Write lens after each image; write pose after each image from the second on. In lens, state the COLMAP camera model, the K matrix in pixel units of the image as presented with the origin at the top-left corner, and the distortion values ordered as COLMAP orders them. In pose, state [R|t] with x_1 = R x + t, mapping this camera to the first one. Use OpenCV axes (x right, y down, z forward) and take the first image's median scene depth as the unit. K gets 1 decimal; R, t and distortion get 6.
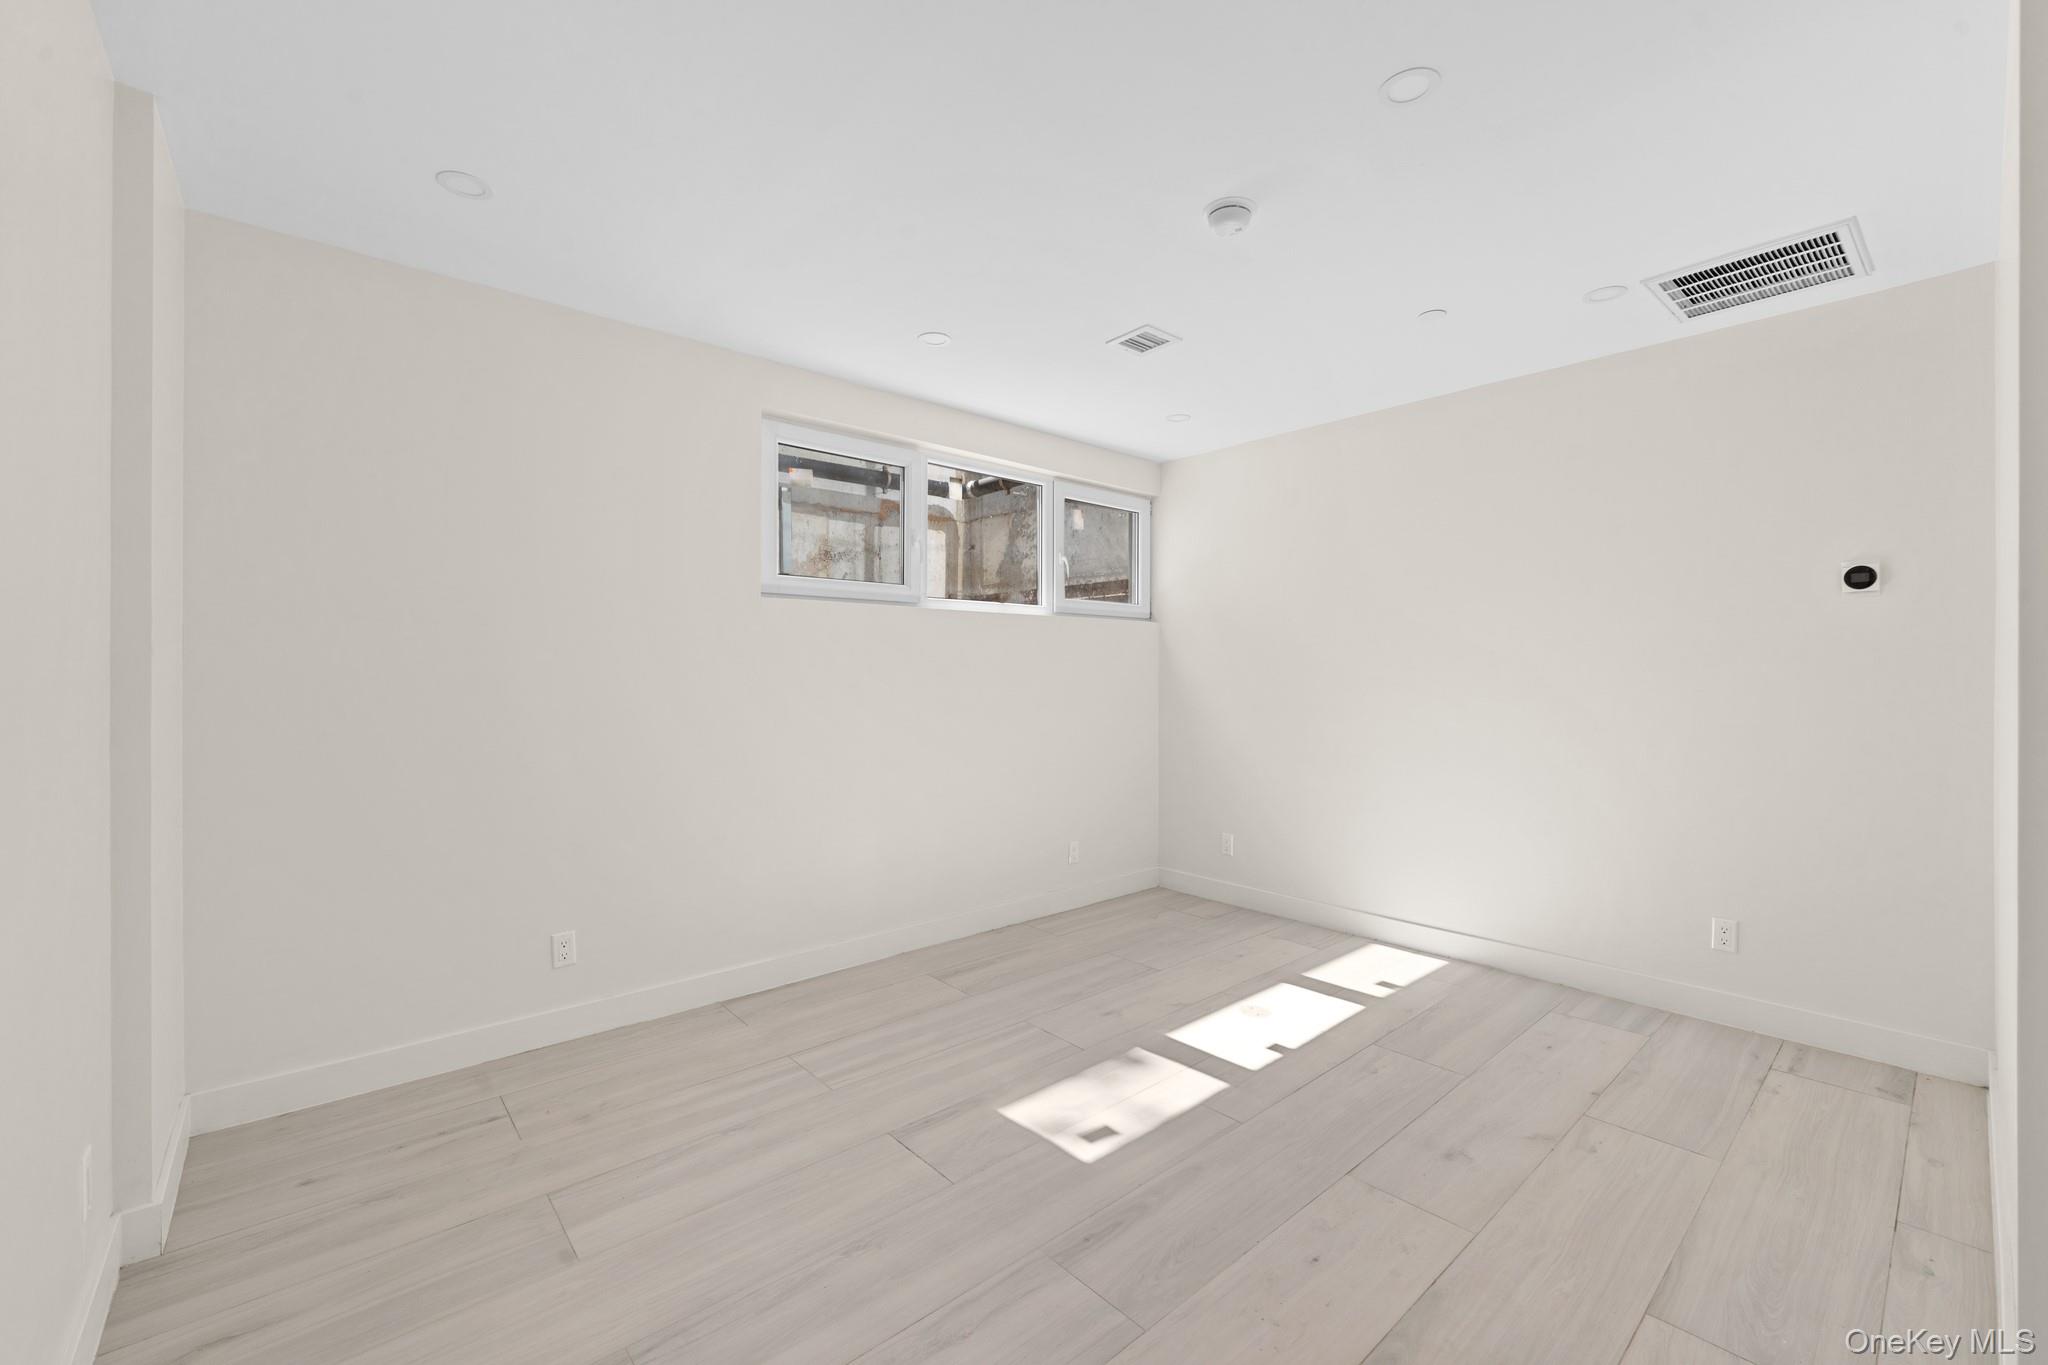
lens RADIAL K [[829.2, 0, 1021.7], [0, 829.2, 681.9], [0, 0, 1]] dist [0.002532, -0.000430]
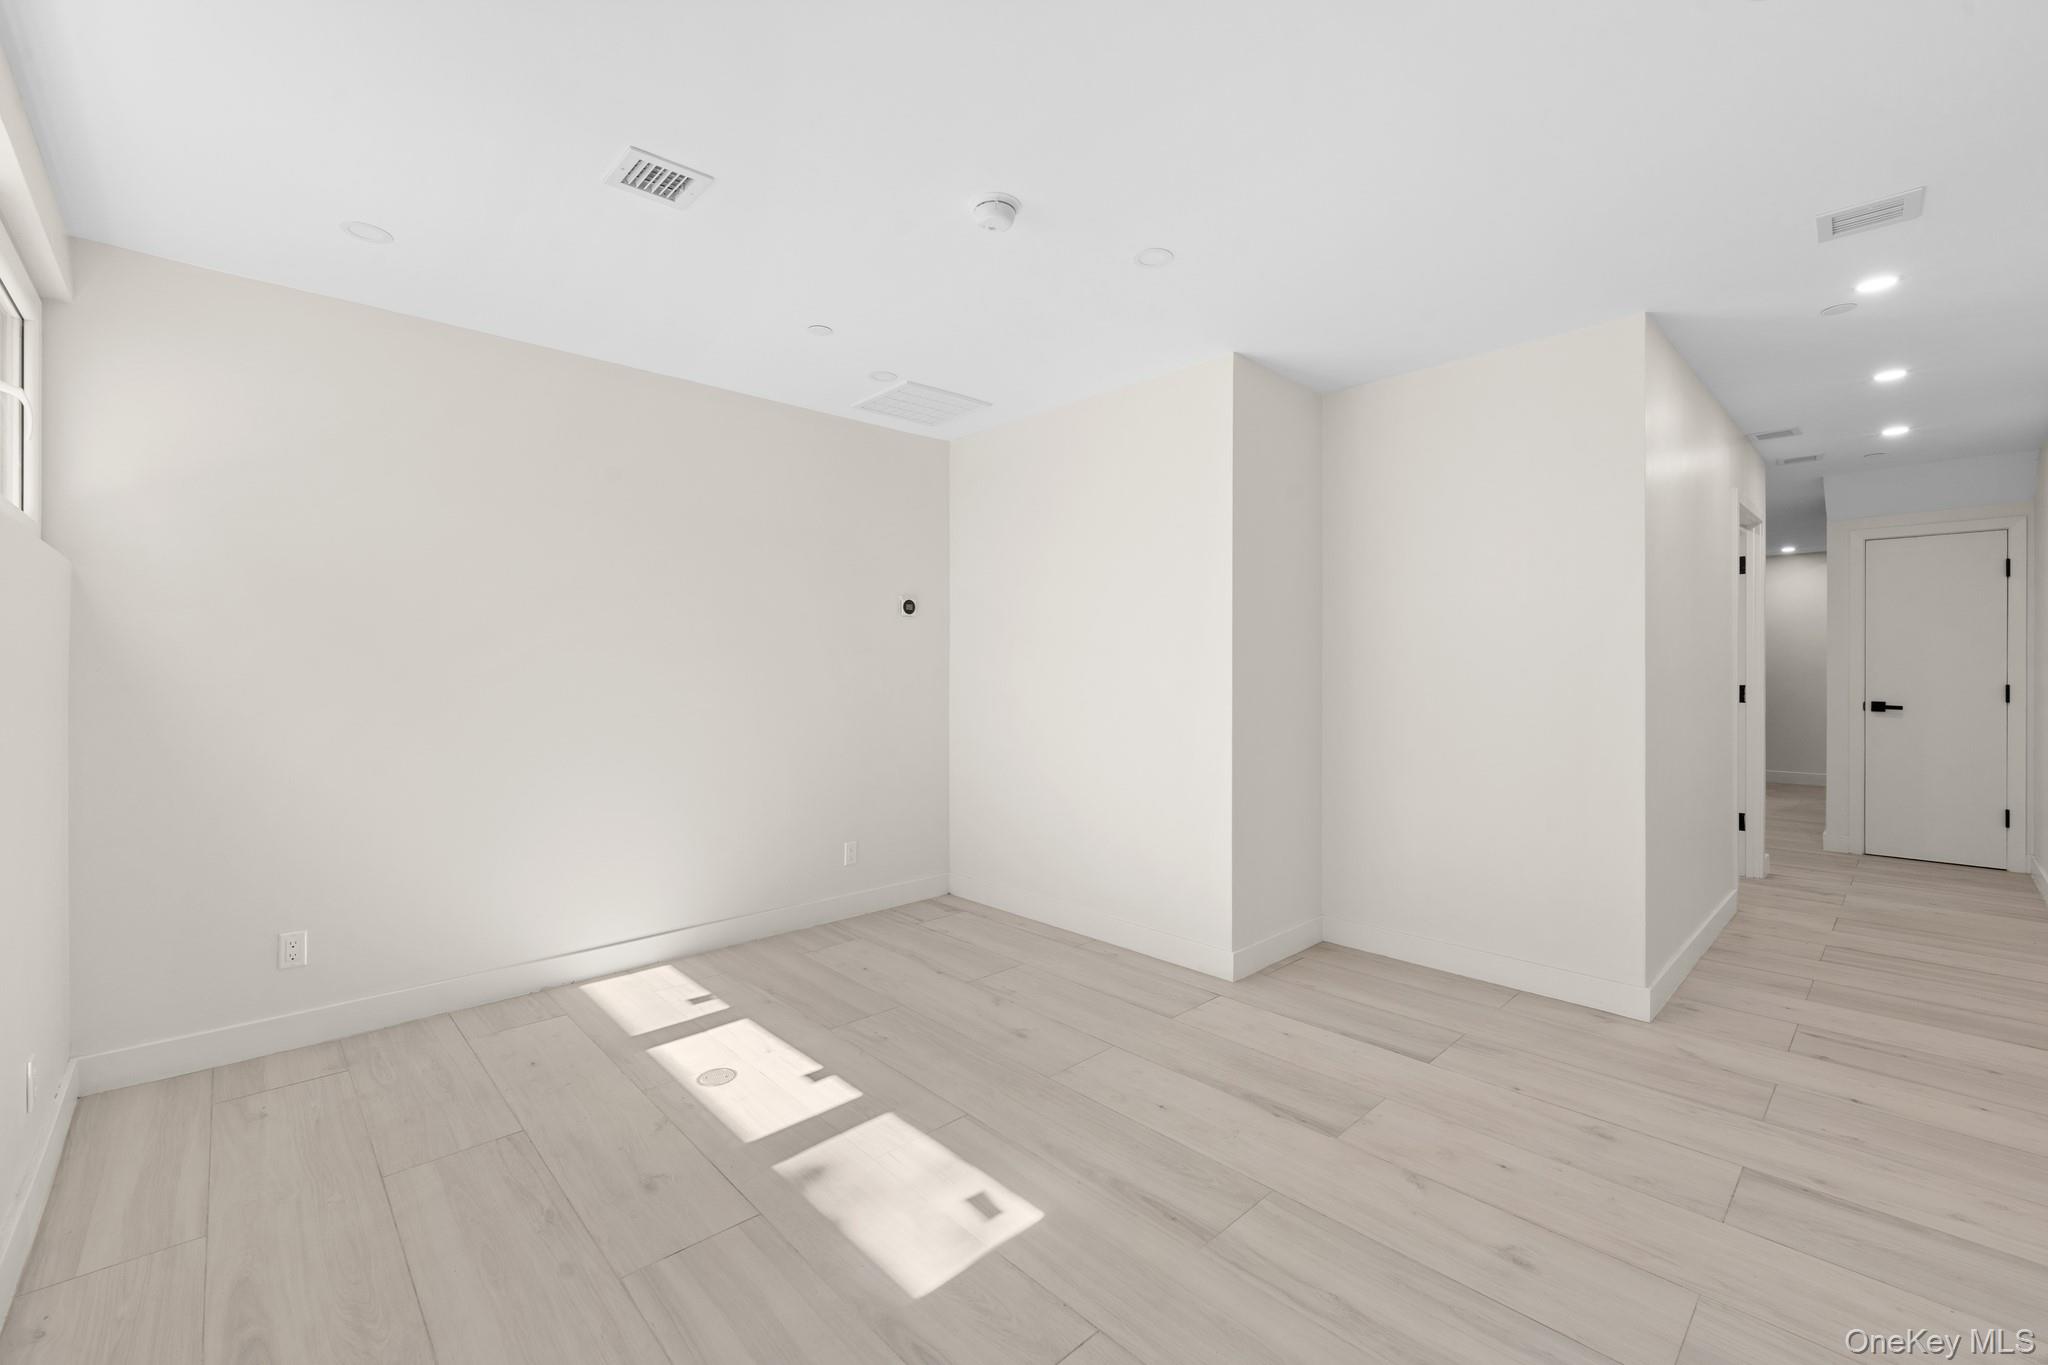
lens RADIAL K [[829.2, 0, 1021.7], [0, 829.2, 681.9], [0, 0, 1]] dist [0.002532, -0.000430]
pose [[-0.046240, -0.008584, 0.998893, -0.594601], [0.006040, 0.999942, 0.008872, -0.002159], [-0.998912, 0.006444, -0.046185, 0.782488]]
